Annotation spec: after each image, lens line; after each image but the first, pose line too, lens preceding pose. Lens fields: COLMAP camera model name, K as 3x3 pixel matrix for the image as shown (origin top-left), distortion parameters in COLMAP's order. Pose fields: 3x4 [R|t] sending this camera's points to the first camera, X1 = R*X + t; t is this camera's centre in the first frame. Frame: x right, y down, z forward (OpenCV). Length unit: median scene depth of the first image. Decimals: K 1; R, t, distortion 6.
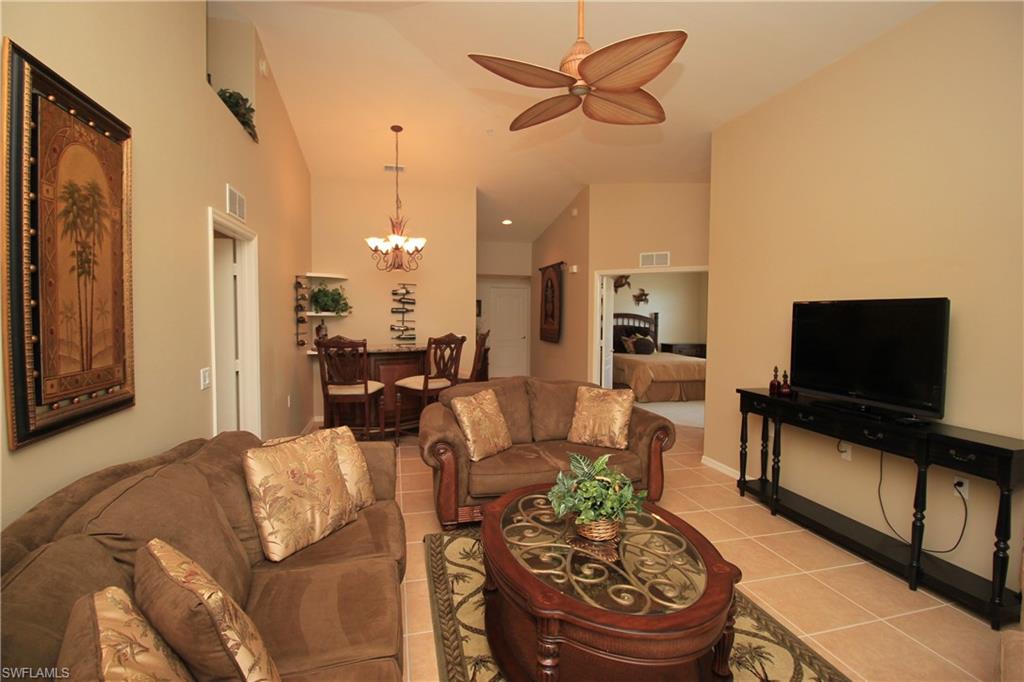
lens RADIAL K [[476.2, 0, 511.4], [0, 476.2, 335.5], [0, 0, 1]] dist [-0.019423, -0.000874]
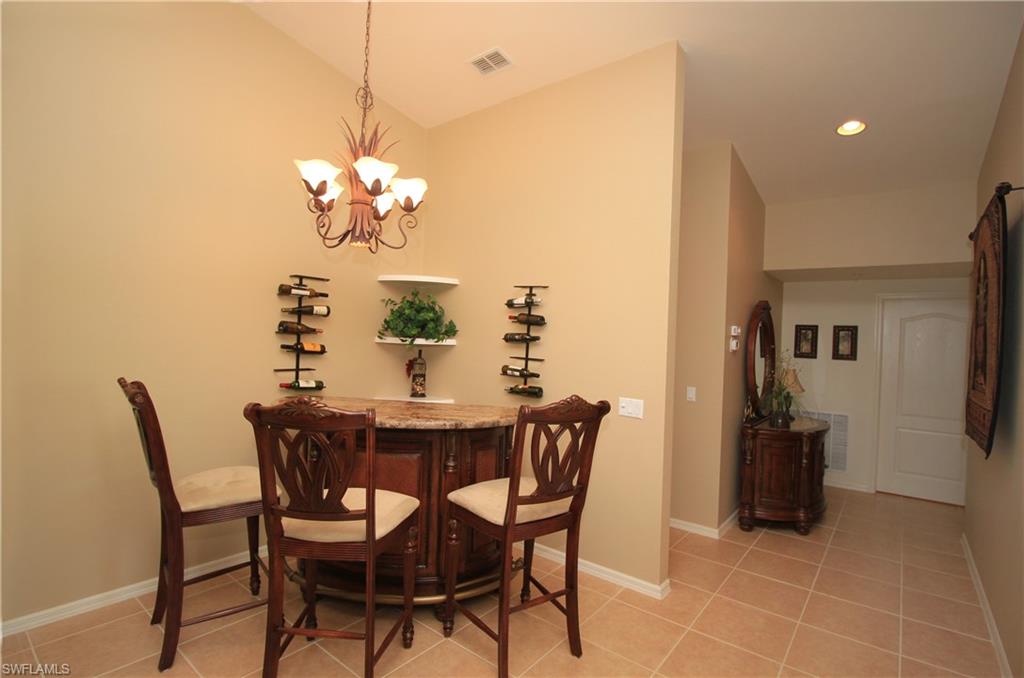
lens RADIAL K [[495.3, 0, 512.0], [0, 495.3, 339.0], [0, 0, 1]] dist [-0.001649, -0.000576]
pose [[0.605532, 0.016105, -0.795658, 0.333043], [-0.068275, 0.997160, -0.031777, -0.059653], [0.792887, 0.073565, 0.604912, 1.177681]]
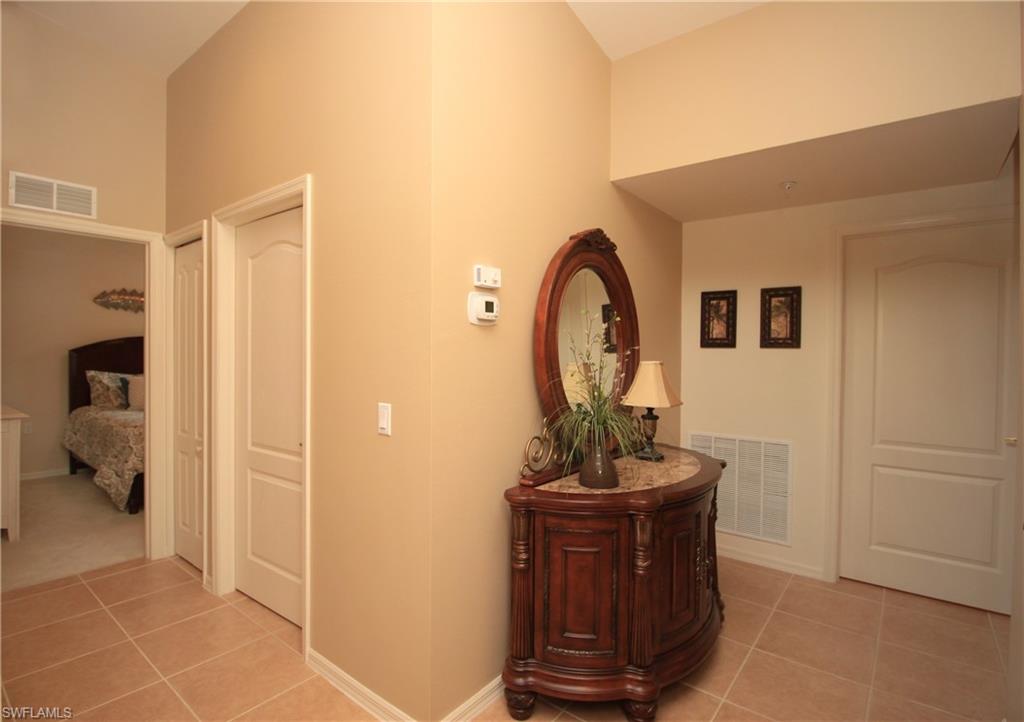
lens RADIAL K [[503.9, 0, 512.0], [0, 503.9, 361.0], [0, 0, 1]] dist [0.001890, 0.000298]
pose [[0.603226, 0.006098, -0.797547, 0.176449], [-0.042158, 0.998817, -0.024250, -0.049339], [0.796455, 0.048251, 0.602769, 1.949336]]
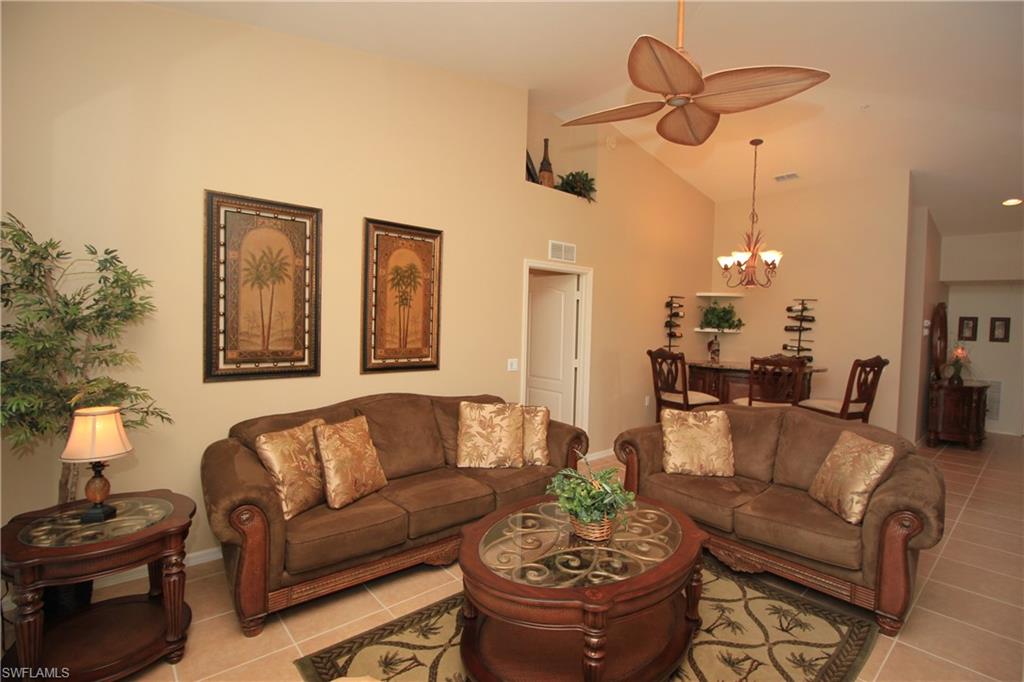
lens RADIAL K [[476.2, 0, 511.4], [0, 476.2, 335.5], [0, 0, 1]] dist [-0.019423, -0.000874]
pose [[0.442356, 0.034899, -0.896160, 0.595377], [-0.067122, 0.997728, 0.005722, -0.014061], [0.894324, 0.057621, 0.443694, 0.196560]]
